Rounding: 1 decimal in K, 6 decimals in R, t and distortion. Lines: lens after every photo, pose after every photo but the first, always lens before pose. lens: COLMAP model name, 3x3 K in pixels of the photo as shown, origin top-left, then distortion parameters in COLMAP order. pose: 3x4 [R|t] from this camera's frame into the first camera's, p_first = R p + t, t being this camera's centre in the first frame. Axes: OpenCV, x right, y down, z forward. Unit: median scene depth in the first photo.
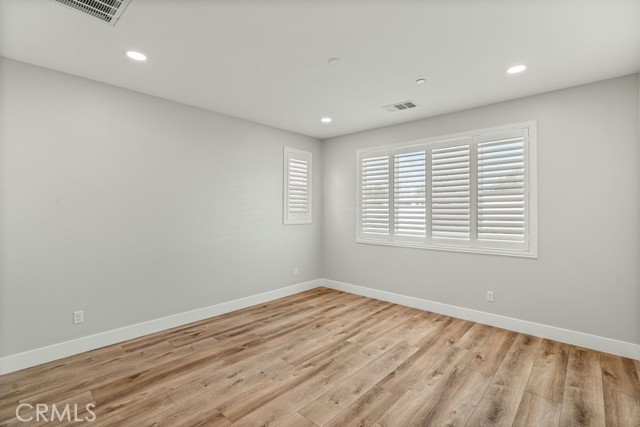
lens RADIAL K [[287.5, 0, 320.7], [0, 287.5, 210.3], [0, 0, 1]] dist [-0.010625, 0.002408]
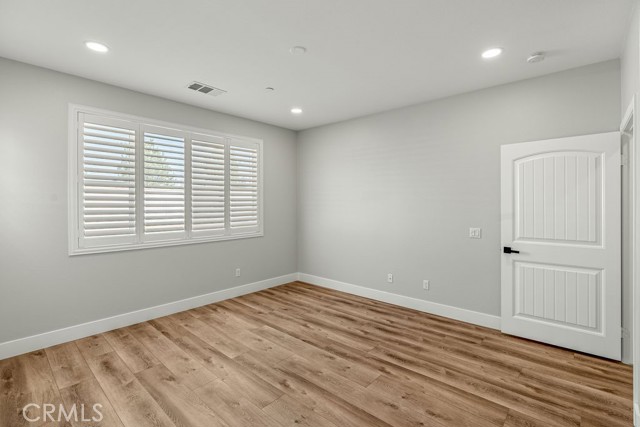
lens RADIAL K [[287.5, 0, 319.4], [0, 287.5, 208.4], [0, 0, 1]] dist [-0.010625, 0.002408]
pose [[0.022163, -0.022010, 0.999512, -0.677077], [-0.000098, 0.999758, 0.022018, -0.004443], [-0.999754, -0.000586, 0.022156, 0.668429]]
